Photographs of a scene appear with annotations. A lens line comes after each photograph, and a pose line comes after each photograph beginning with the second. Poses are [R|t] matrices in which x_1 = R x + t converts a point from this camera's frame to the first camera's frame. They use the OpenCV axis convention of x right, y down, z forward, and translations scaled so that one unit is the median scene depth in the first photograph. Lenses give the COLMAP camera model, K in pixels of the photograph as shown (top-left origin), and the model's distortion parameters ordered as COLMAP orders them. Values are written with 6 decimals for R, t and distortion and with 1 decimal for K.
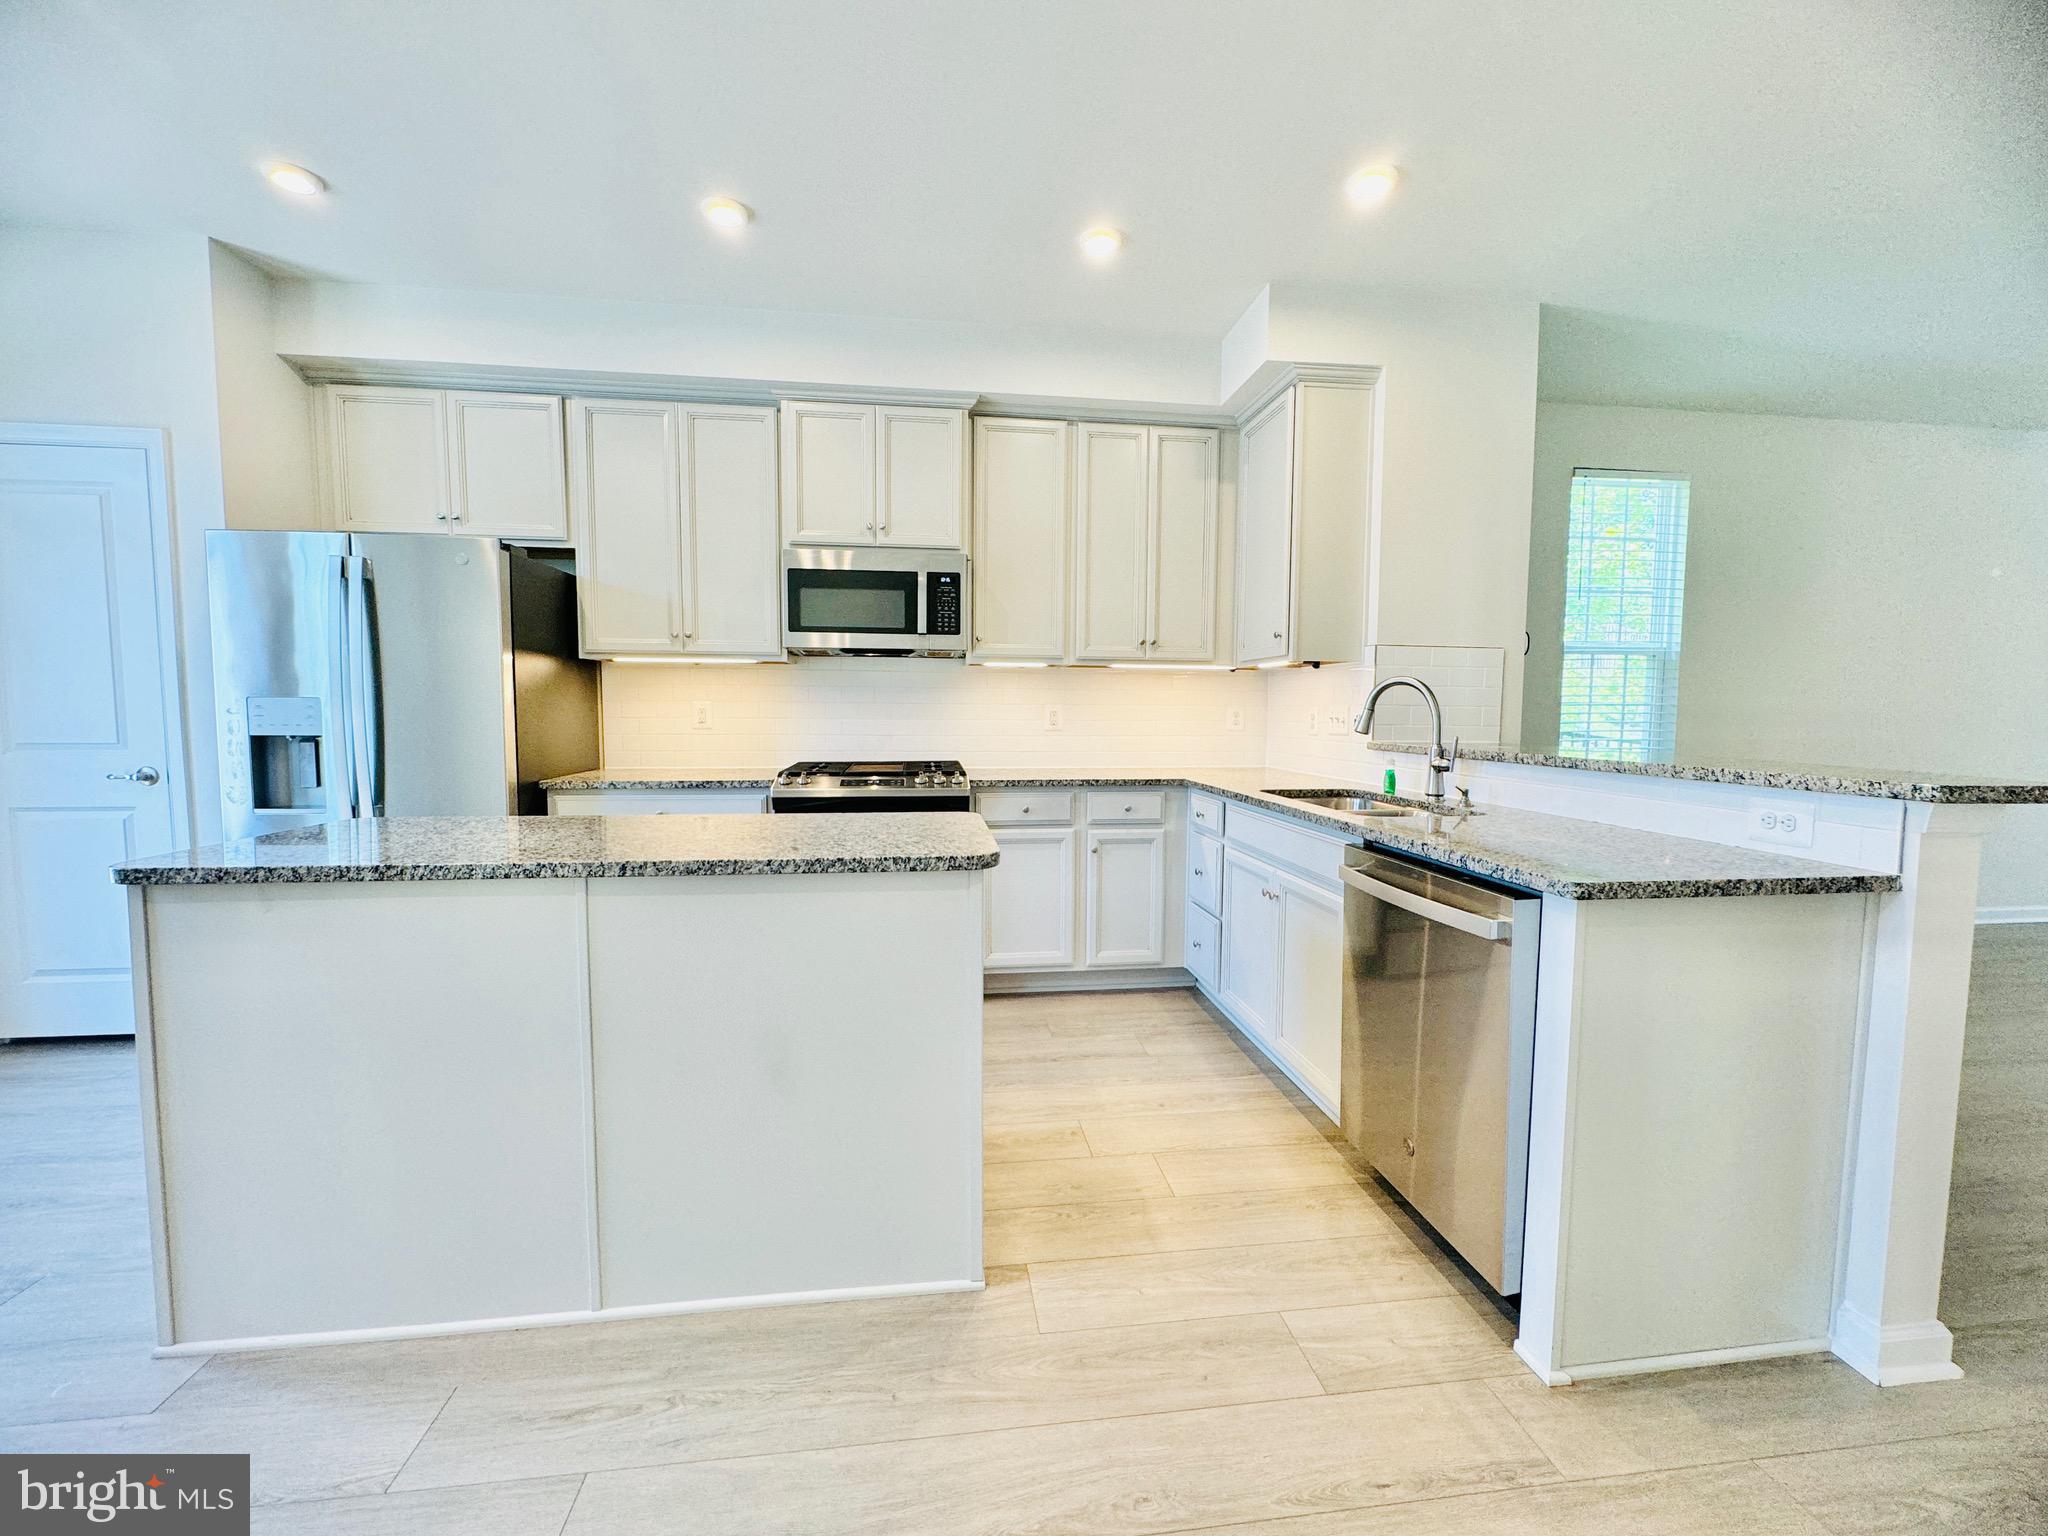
lens RADIAL K [[818.8, 0, 1018.5], [0, 818.8, 764.1], [0, 0, 1]] dist [-0.001948, 0.000035]
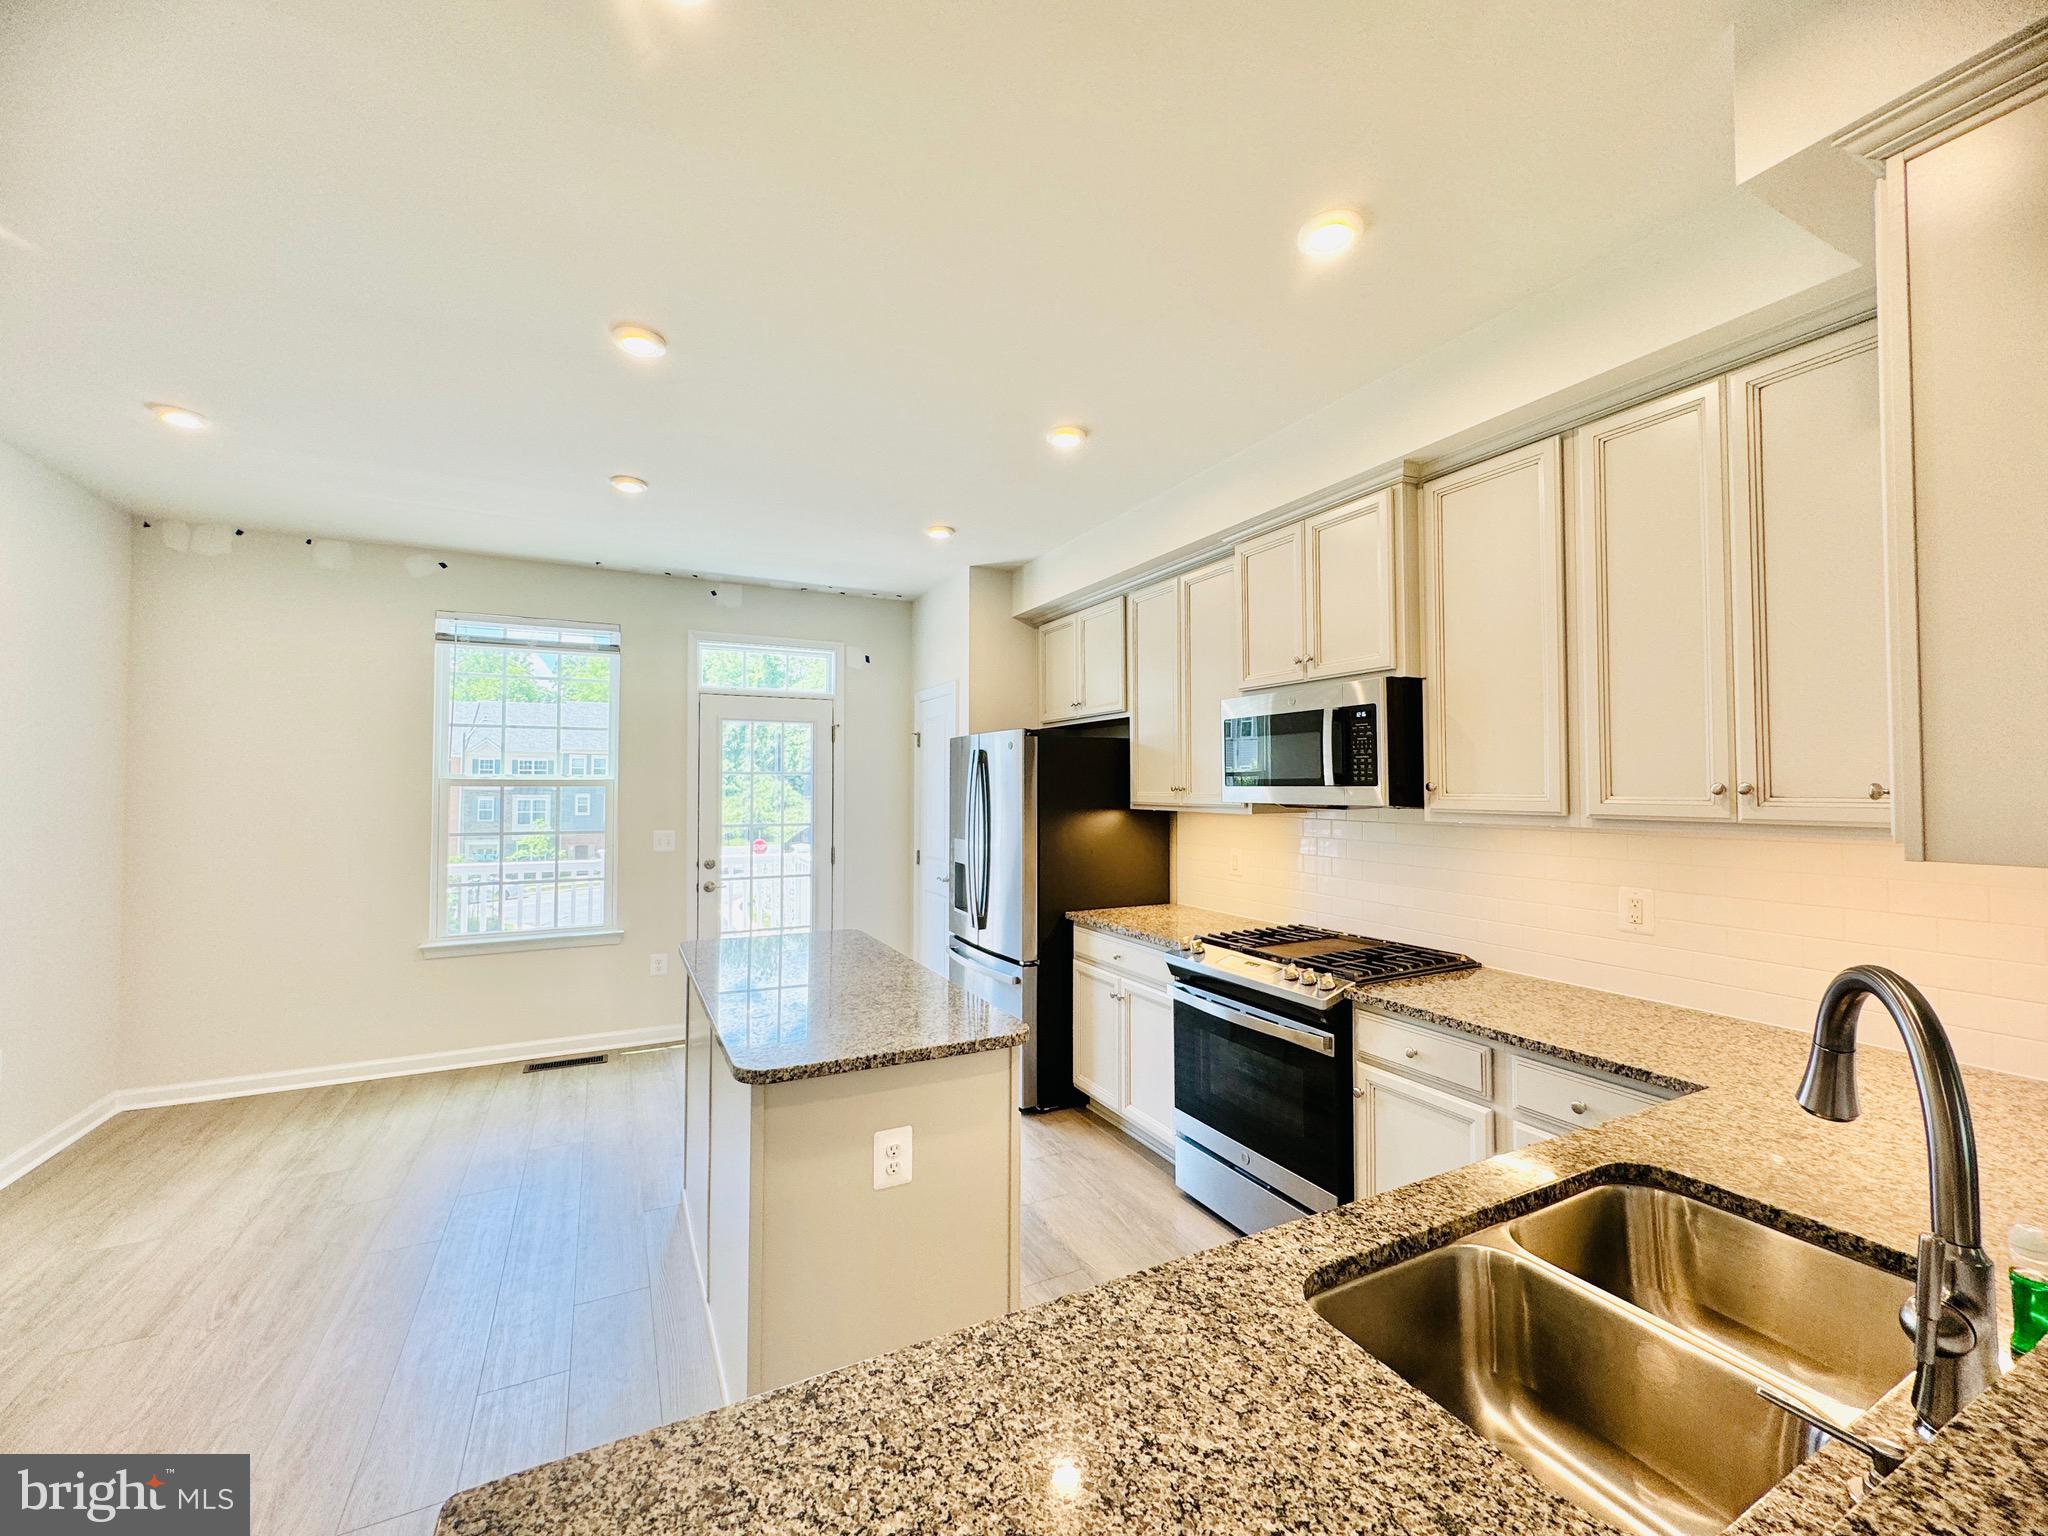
lens RADIAL K [[818.8, 0, 1021.0], [0, 818.8, 769.7], [0, 0, 1]] dist [-0.001948, 0.000035]
pose [[0.340461, -0.027463, -0.939858, 0.515594], [-0.066628, 0.996356, -0.053249, -0.112743], [0.937895, 0.080750, 0.337390, 0.452241]]
